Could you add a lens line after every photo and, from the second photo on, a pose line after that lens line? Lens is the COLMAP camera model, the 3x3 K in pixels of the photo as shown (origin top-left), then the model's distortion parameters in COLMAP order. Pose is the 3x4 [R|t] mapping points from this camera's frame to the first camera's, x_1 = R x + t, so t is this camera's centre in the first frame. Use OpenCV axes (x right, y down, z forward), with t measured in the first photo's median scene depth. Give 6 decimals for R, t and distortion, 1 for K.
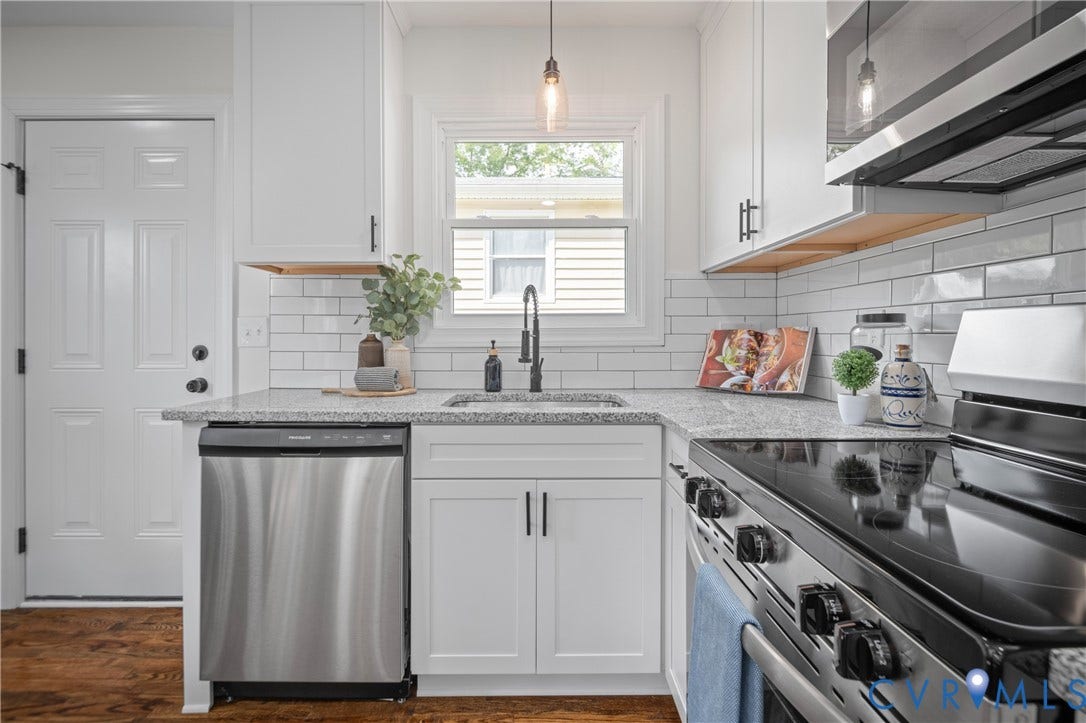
lens RADIAL K [[536.3, 0, 567.9], [0, 536.3, 337.5], [0, 0, 1]] dist [0.001510, -0.000511]
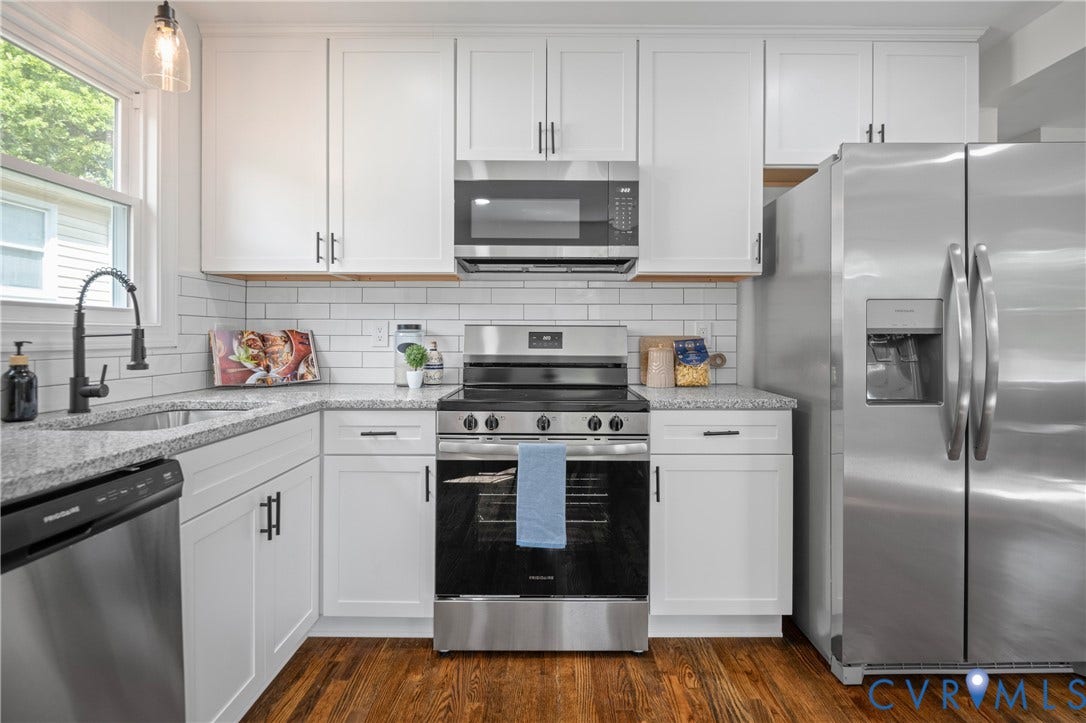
lens RADIAL K [[506.5, 0, 558.6], [0, 506.5, 339.4], [0, 0, 1]] dist [0.003194, -0.008208]
pose [[0.033633, -0.001460, 0.999433, -0.728492], [0.000452, 0.999999, 0.001446, 0.001634], [-0.999434, 0.000403, 0.033634, 0.331250]]
